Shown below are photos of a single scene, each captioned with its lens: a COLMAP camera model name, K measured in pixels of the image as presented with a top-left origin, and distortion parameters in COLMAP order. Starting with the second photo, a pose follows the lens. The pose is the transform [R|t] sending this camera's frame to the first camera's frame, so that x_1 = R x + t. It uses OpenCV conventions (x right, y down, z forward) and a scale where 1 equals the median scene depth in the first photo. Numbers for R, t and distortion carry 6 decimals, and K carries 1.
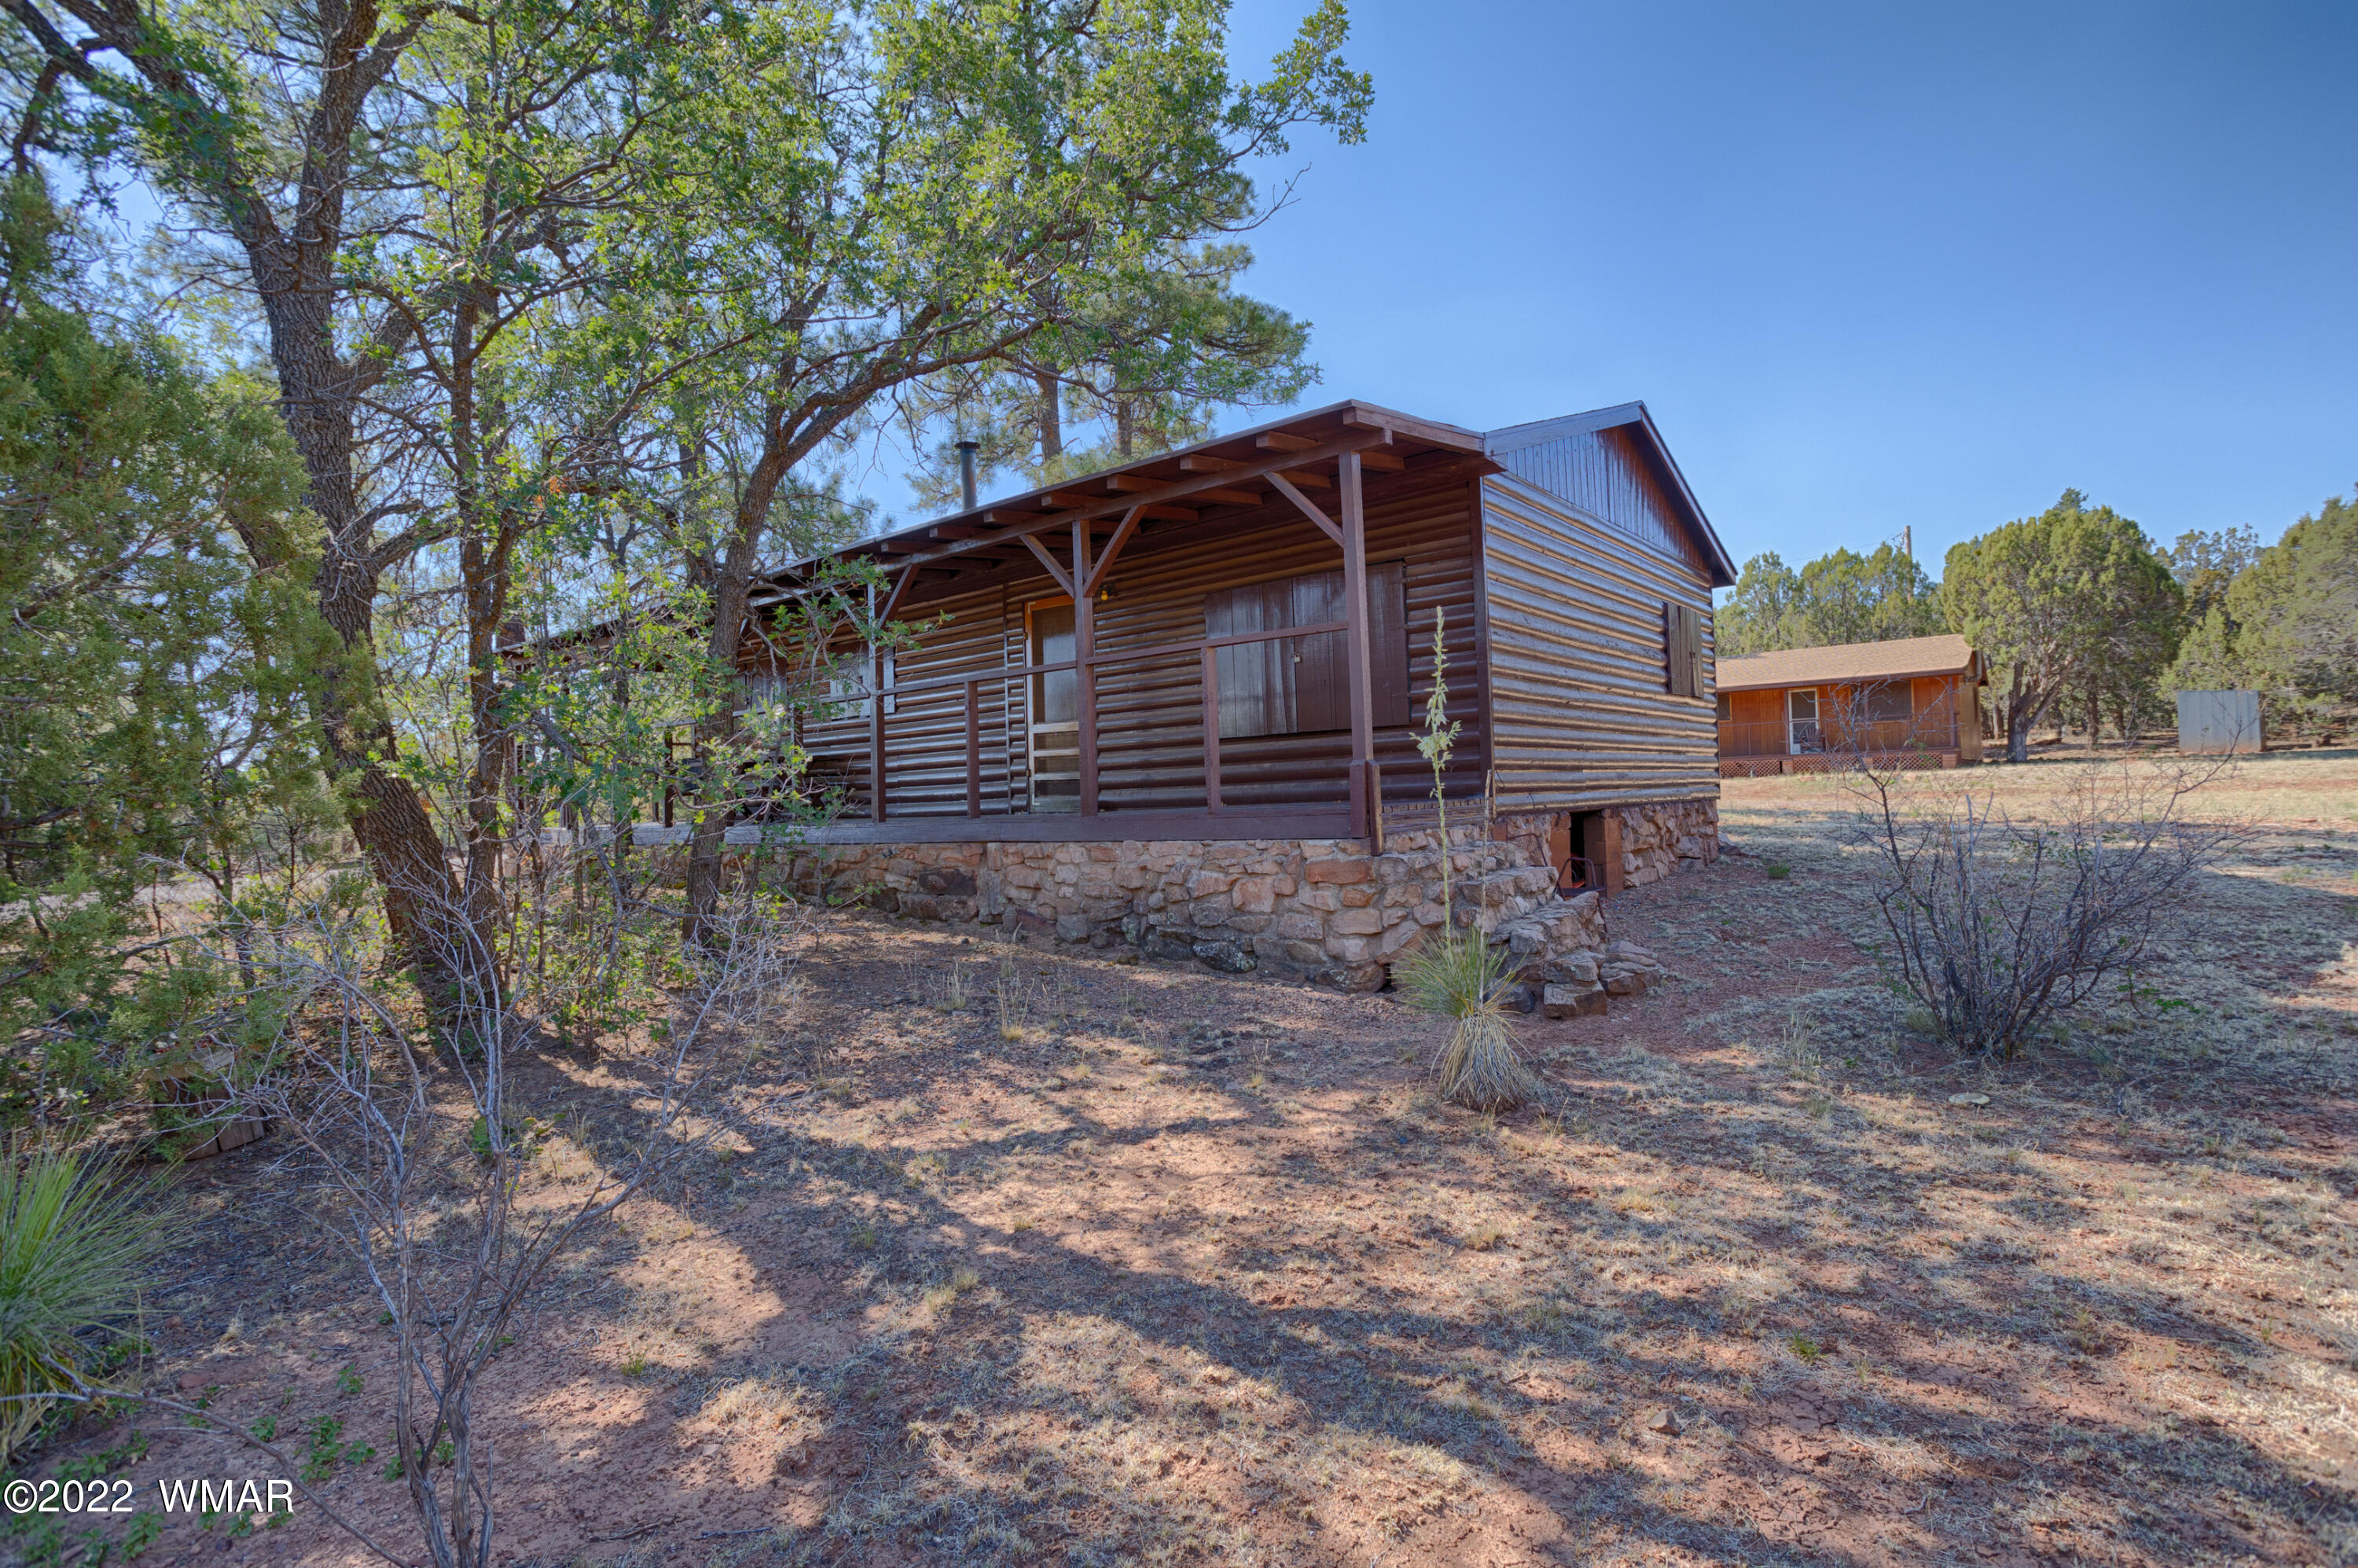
lens RADIAL K [[1134.3, 0, 1179.0], [0, 1134.3, 784.0], [0, 0, 1]] dist [-0.002944, 0.014094]
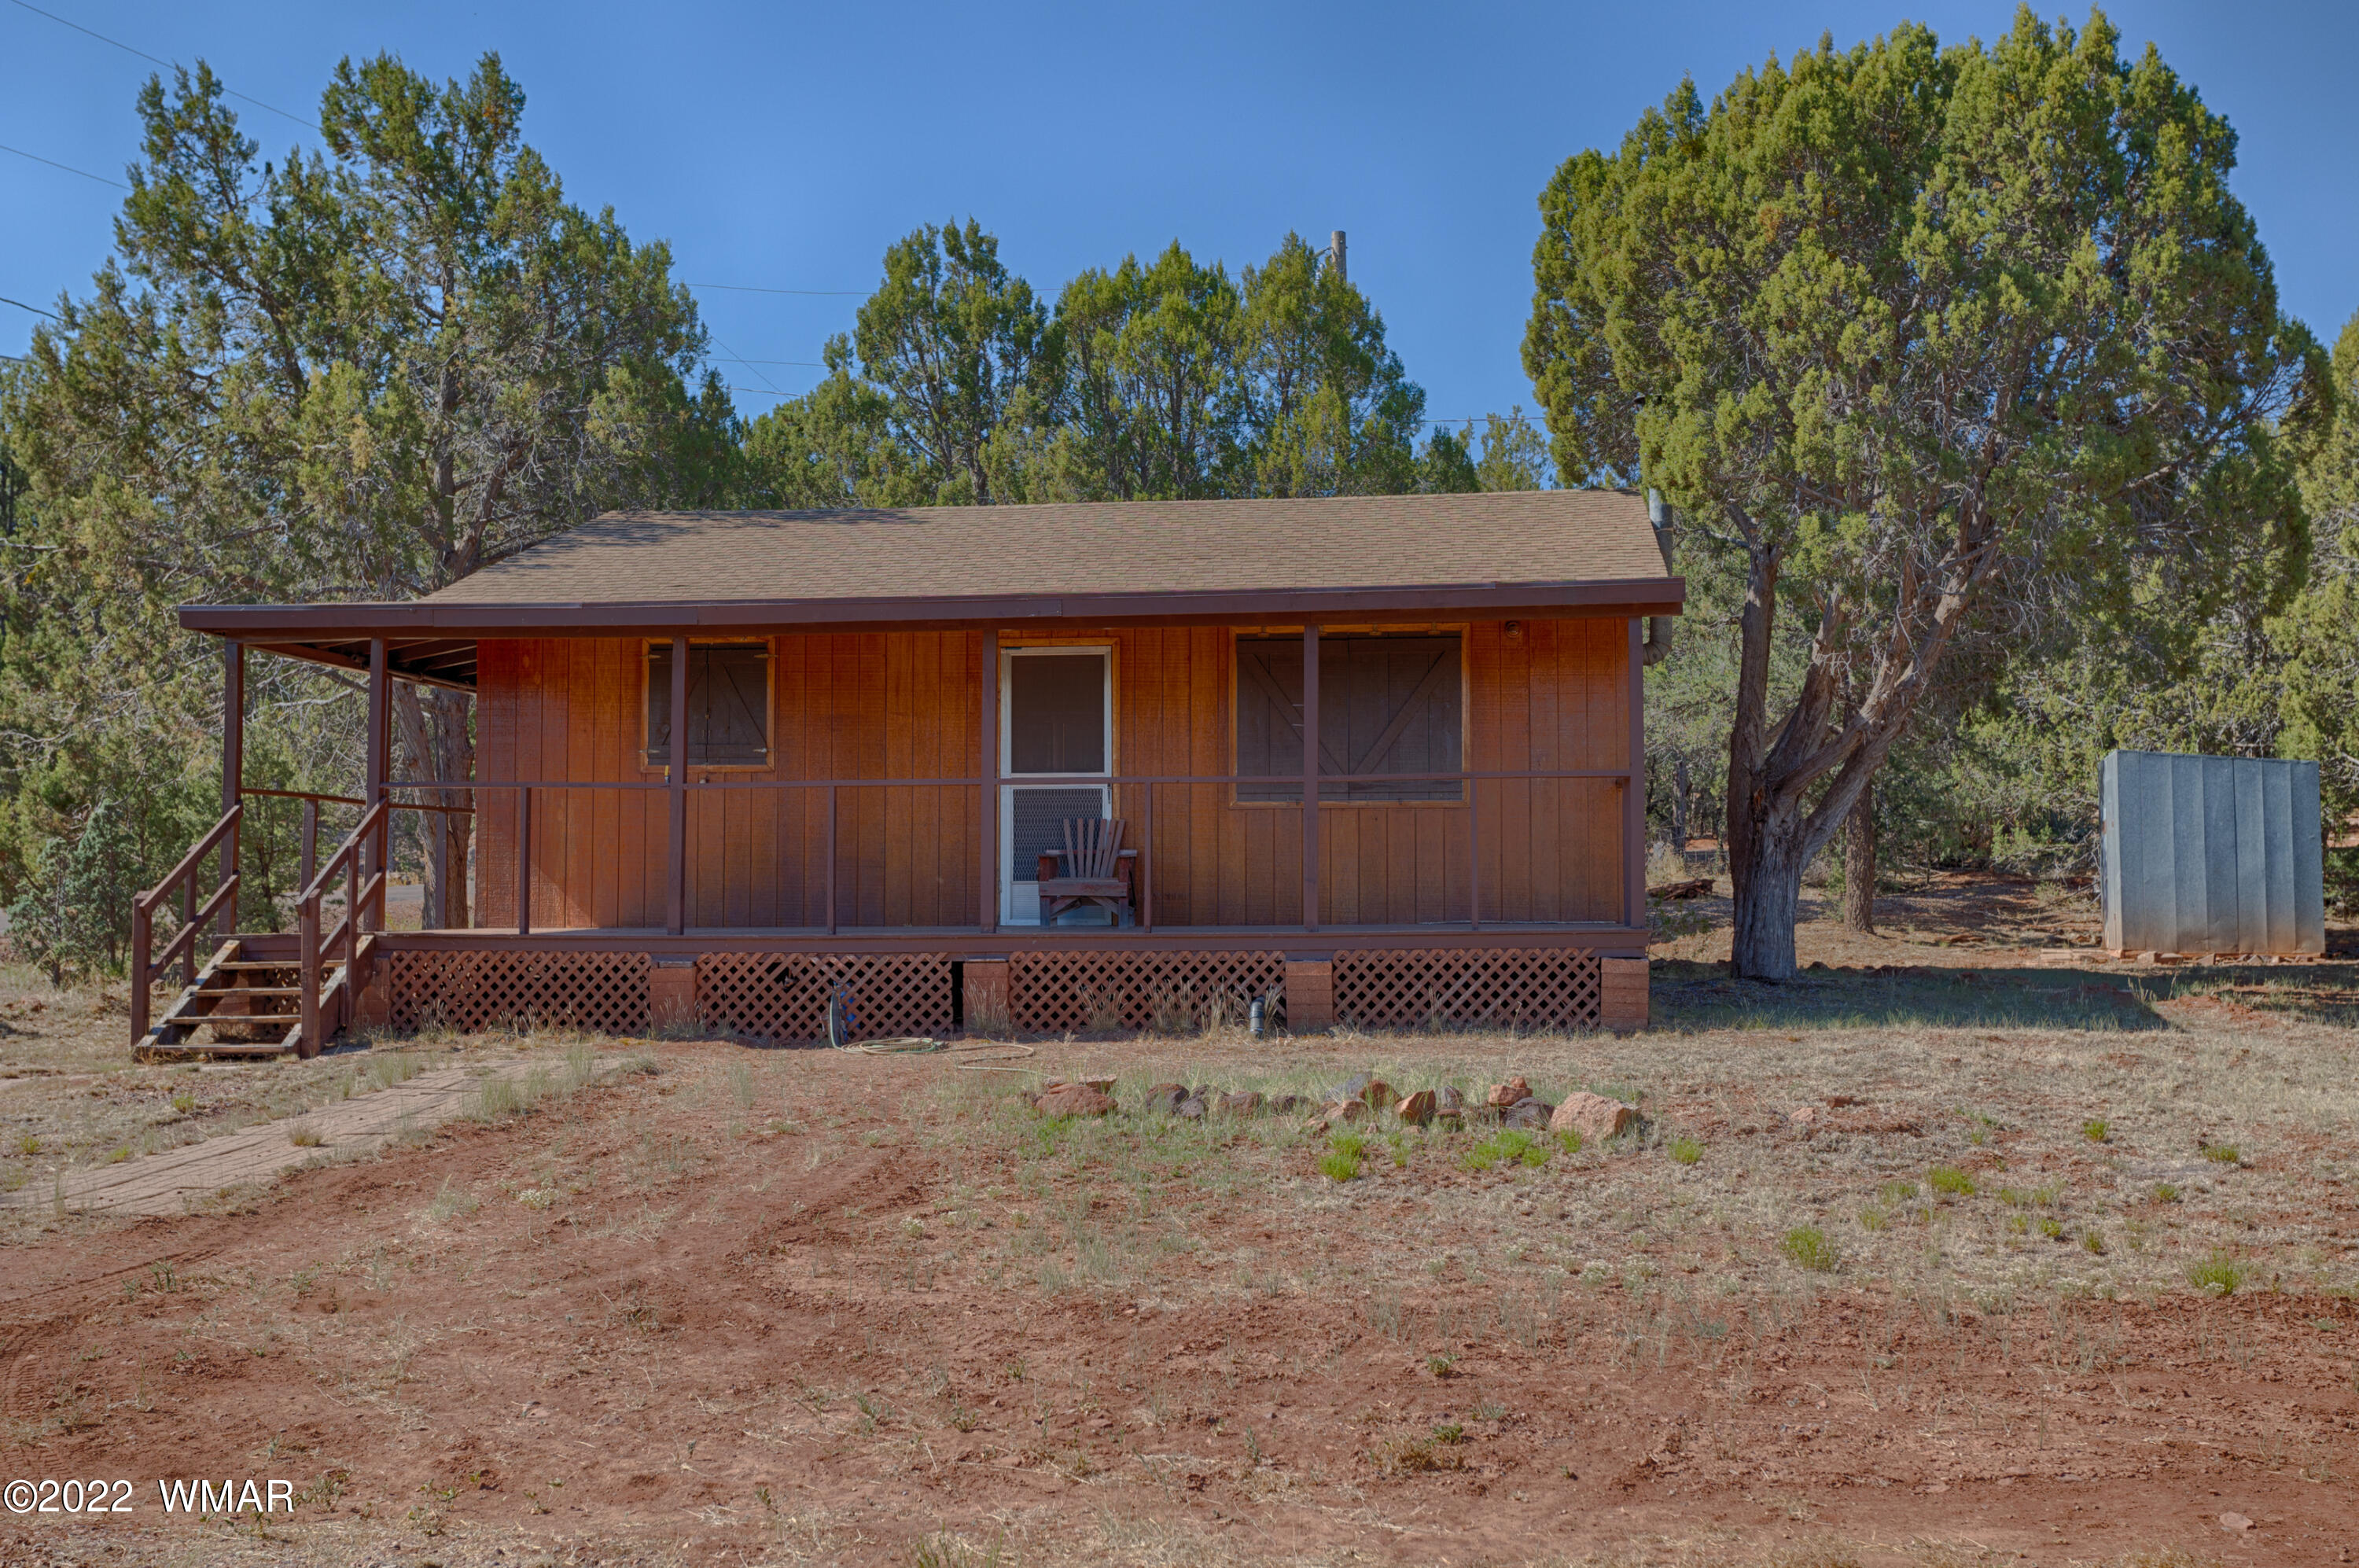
lens RADIAL K [[2723.1, 0, 1179.5], [0, 2723.1, 784.0], [0, 0, 1]] dist [-0.004415, 0.000305]
pose [[0.848763, 0.057088, 0.525682, 0.263761], [-0.030294, 0.997772, -0.059443, -0.022379], [-0.527905, 0.034528, 0.848602, 0.486885]]
